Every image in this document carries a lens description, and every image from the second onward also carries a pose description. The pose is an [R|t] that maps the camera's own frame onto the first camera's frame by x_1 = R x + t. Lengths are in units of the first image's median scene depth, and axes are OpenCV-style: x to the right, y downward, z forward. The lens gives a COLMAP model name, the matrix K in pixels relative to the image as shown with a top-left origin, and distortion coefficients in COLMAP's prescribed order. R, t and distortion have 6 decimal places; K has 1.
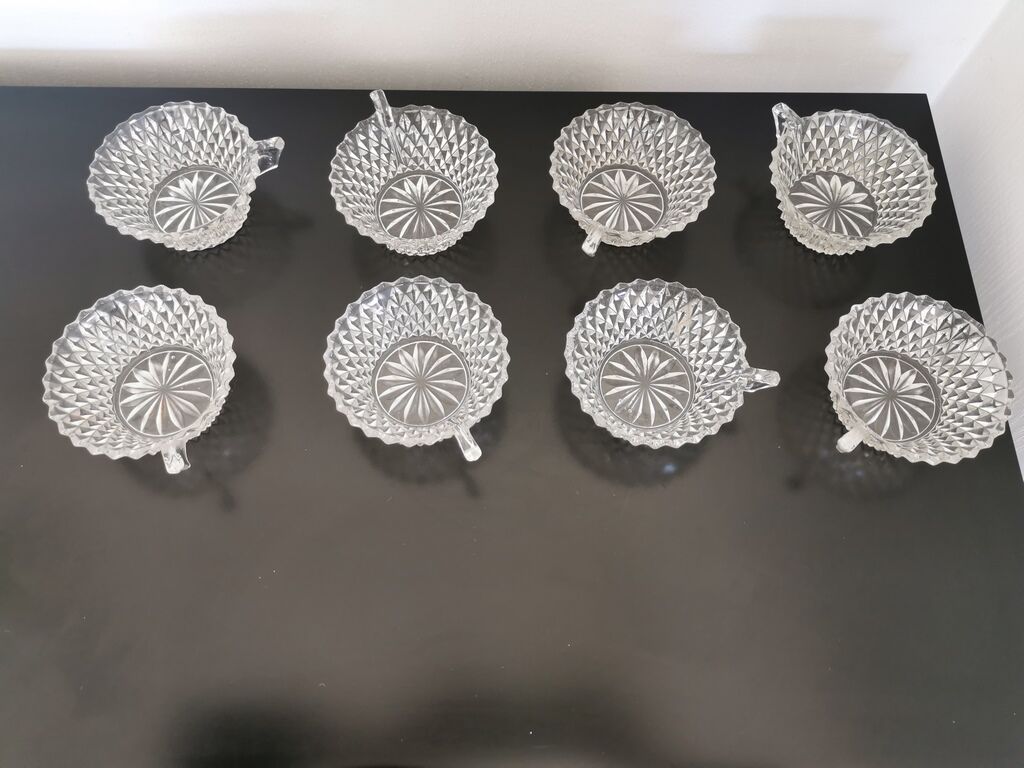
lens RADIAL K [[772.9, 0, 491.8], [0, 772.9, 383.9], [0, 0, 1]] dist [-0.001526, 0.019988]
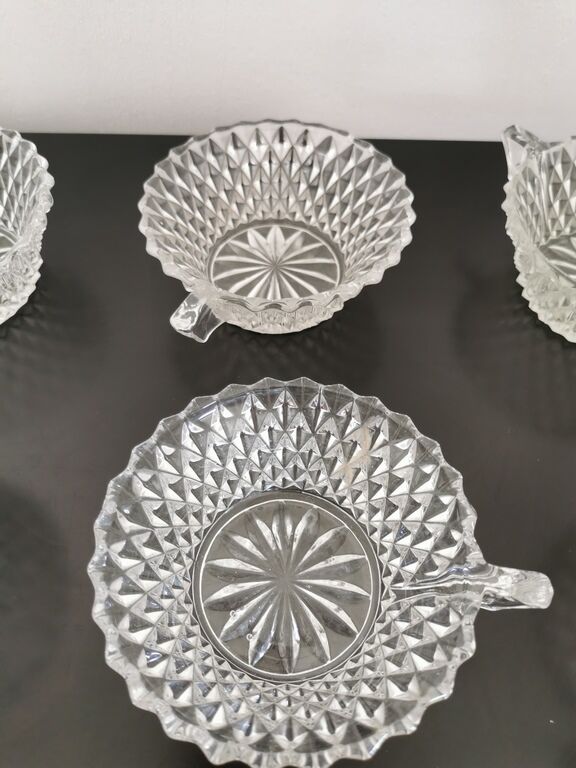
lens RADIAL K [[579.7, 0, 285.0], [0, 579.7, 384.6], [0, 0, 1]] dist [-0.001526, 0.019988]
pose [[0.999861, 0.016289, -0.003545, 0.198707], [-0.016662, 0.983371, -0.180839, -0.058037], [0.000541, 0.180873, 0.983506, 0.596264]]
